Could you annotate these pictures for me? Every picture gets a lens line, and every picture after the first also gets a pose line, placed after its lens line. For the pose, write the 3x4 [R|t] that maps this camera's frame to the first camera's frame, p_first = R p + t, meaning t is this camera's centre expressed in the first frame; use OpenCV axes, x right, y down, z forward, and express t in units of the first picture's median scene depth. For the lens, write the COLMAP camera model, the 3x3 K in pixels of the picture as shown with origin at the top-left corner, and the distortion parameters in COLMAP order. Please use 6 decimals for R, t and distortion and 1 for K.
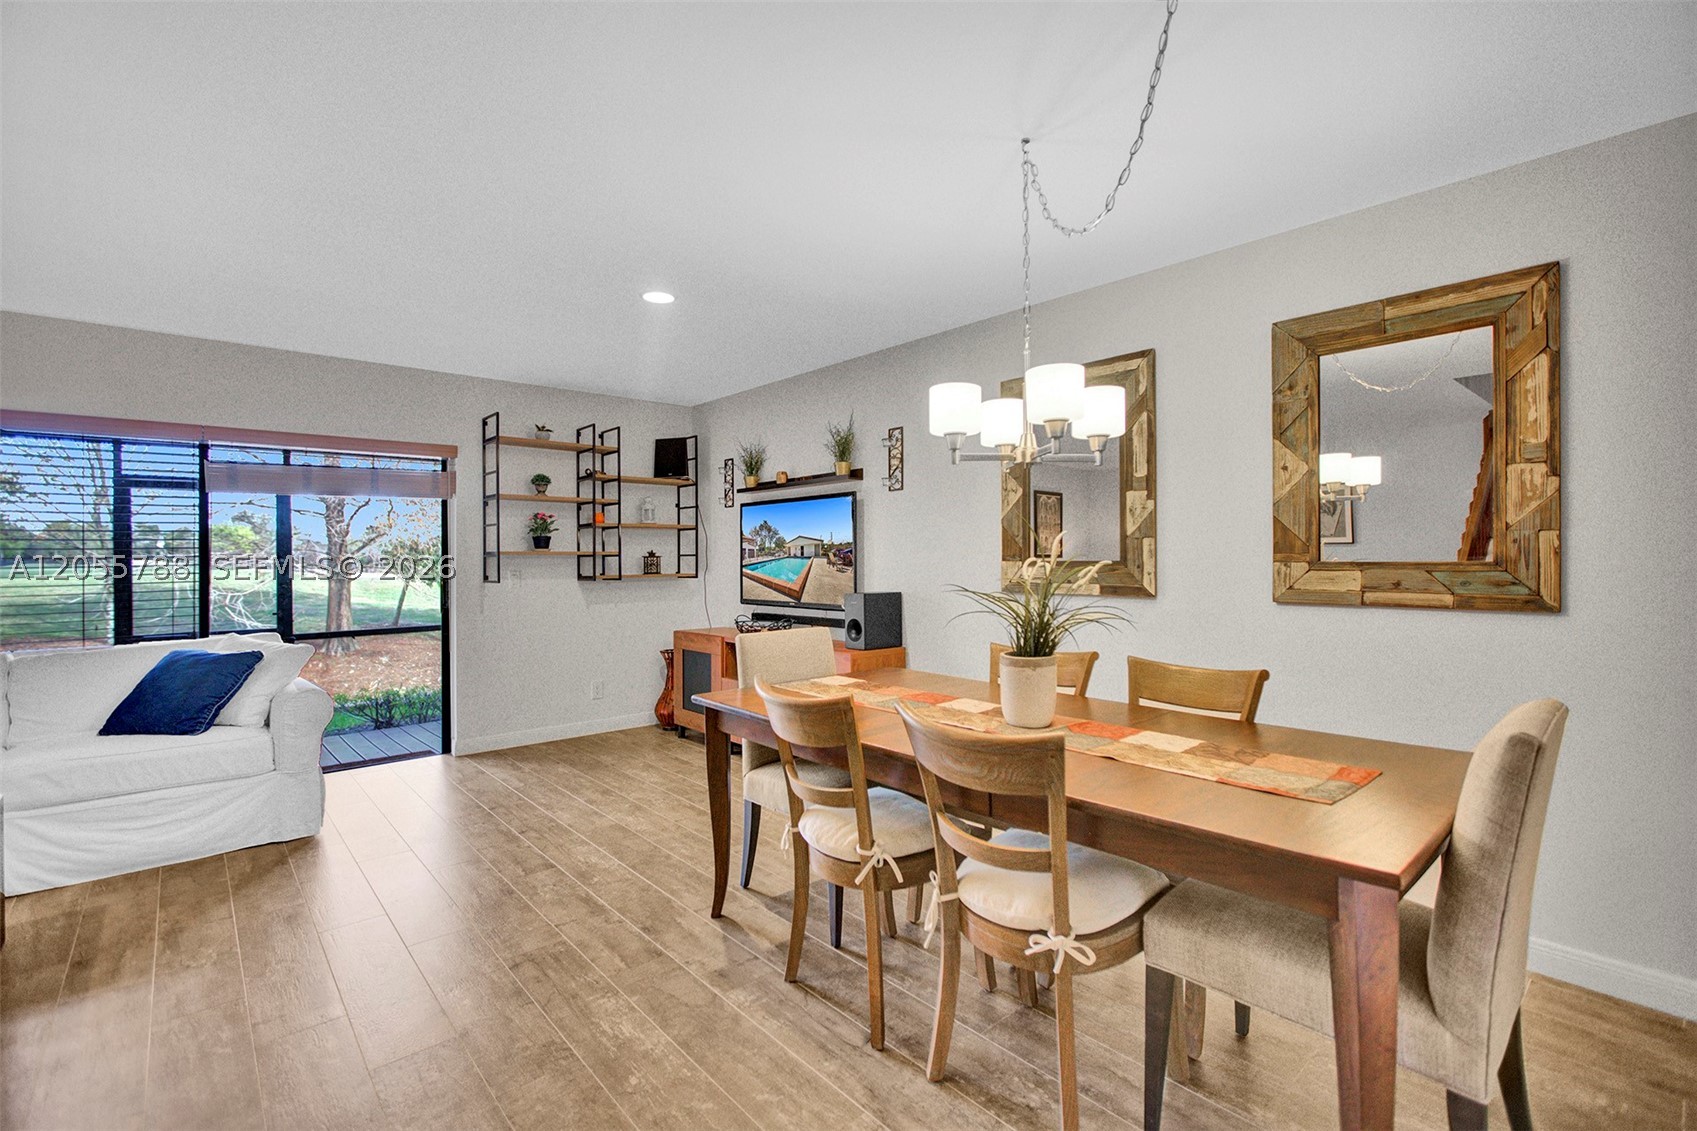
lens RADIAL K [[755.2, 0, 835.0], [0, 755.2, 554.5], [0, 0, 1]] dist [-0.007681, 0.003443]
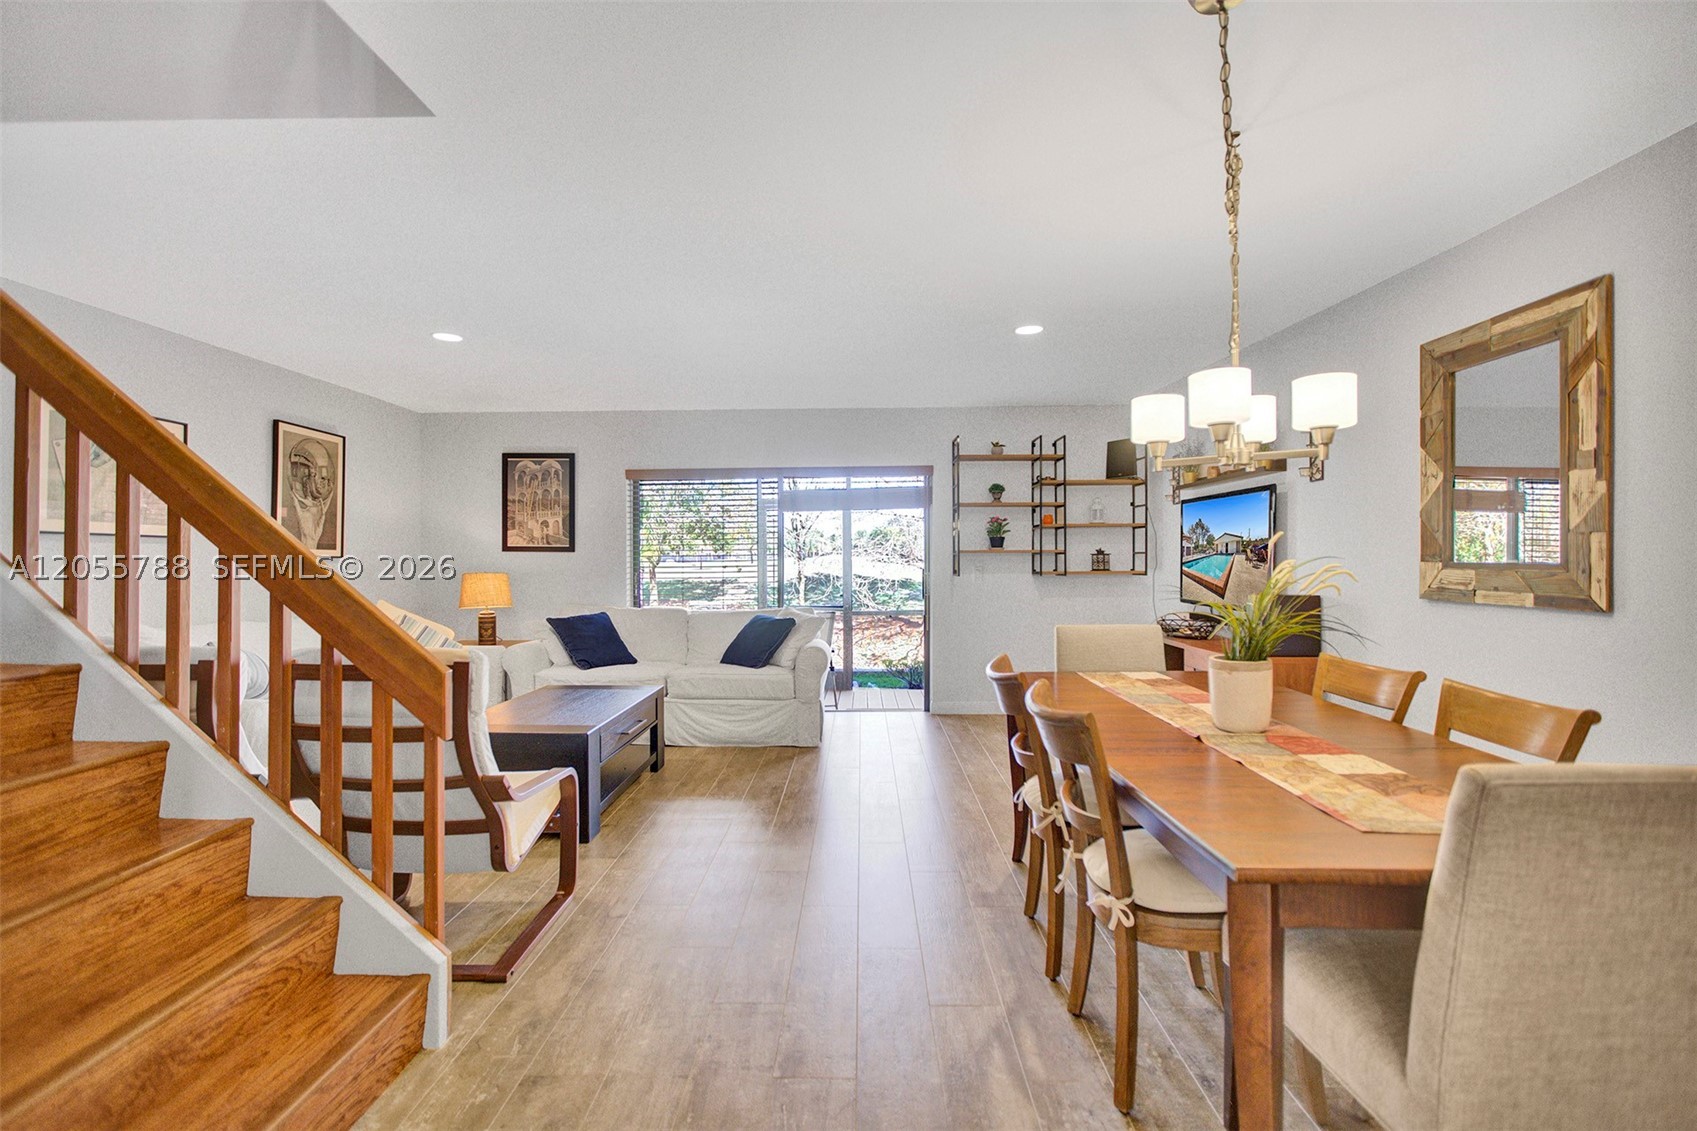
lens RADIAL K [[755.2, 0, 847.2], [0, 755.2, 562.7], [0, 0, 1]] dist [-0.007681, 0.003443]
pose [[0.740859, 0.008705, -0.671605, 0.252172], [0.003528, 0.999852, 0.016851, -0.004885], [0.671652, -0.014854, 0.740718, -0.029759]]
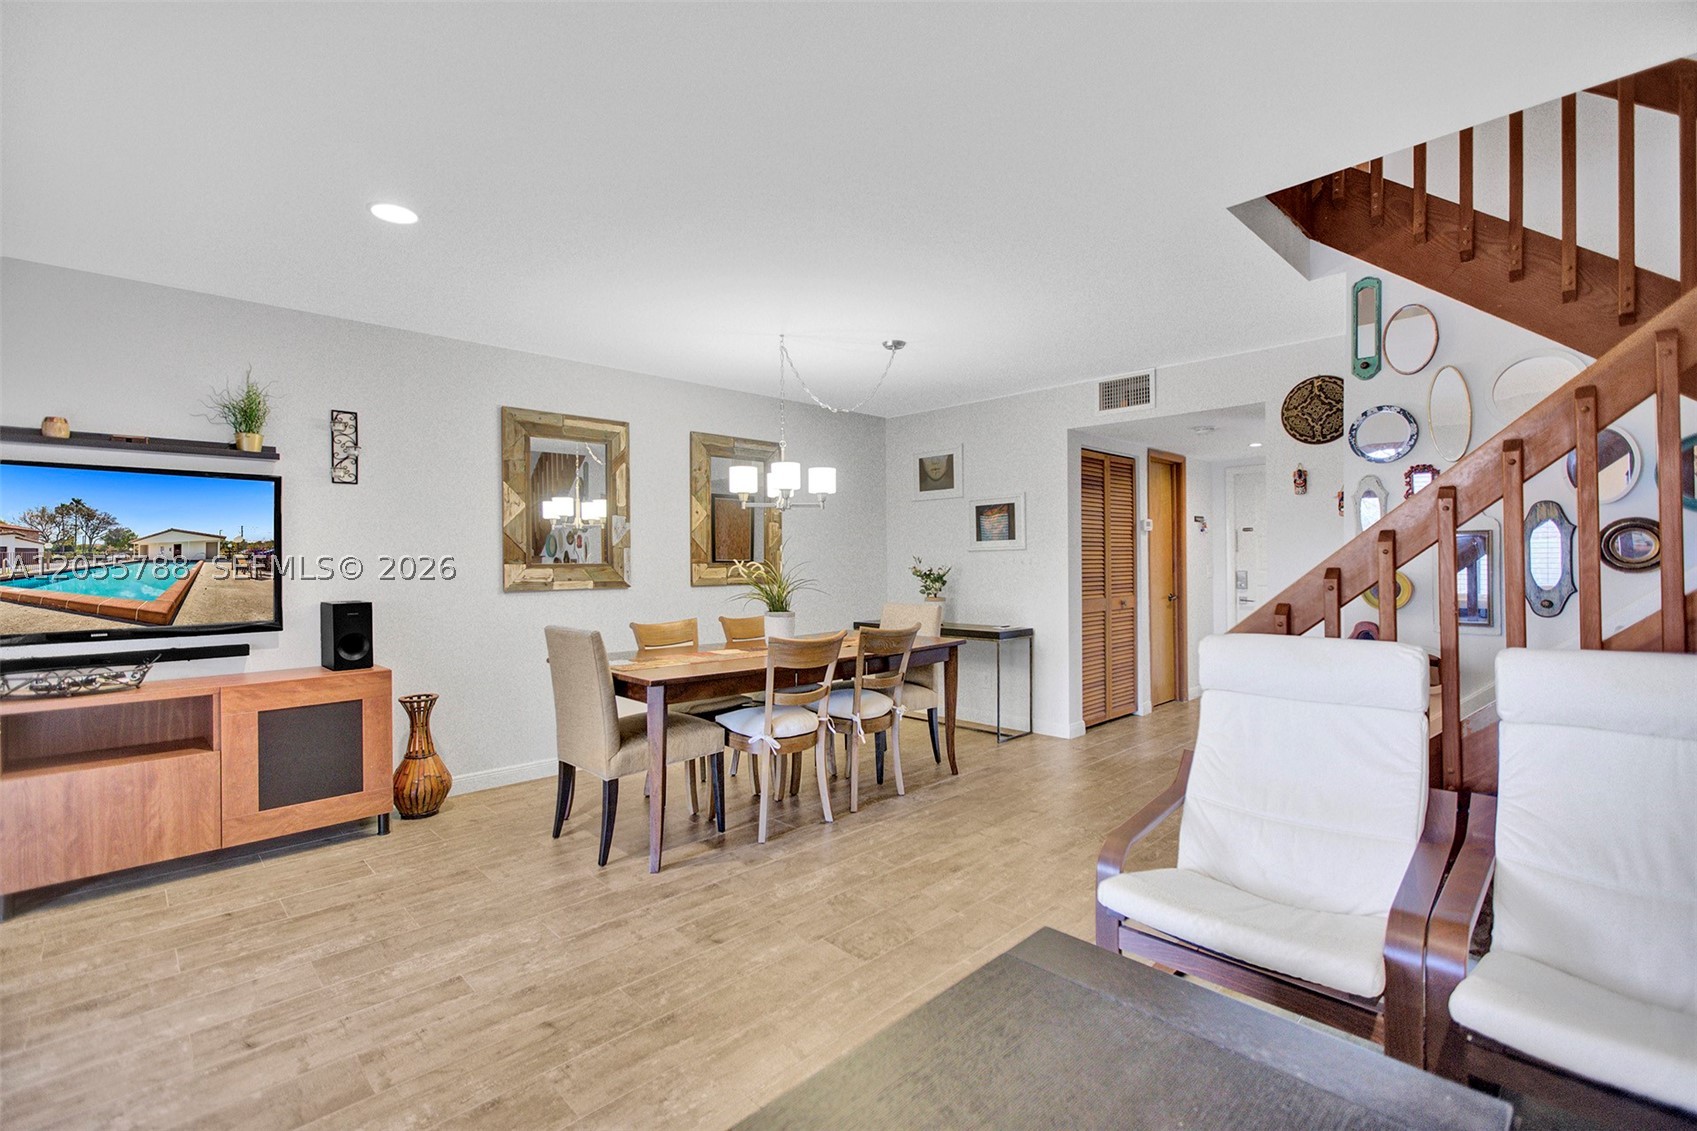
lens RADIAL K [[755.2, 0, 844.6], [0, 755.2, 557.1], [0, 0, 1]] dist [-0.007681, 0.003443]
pose [[-0.053410, 0.010704, 0.998515, -0.761888], [0.002343, 0.999941, -0.010594, 0.009165], [-0.998570, 0.001774, -0.053432, 0.446657]]
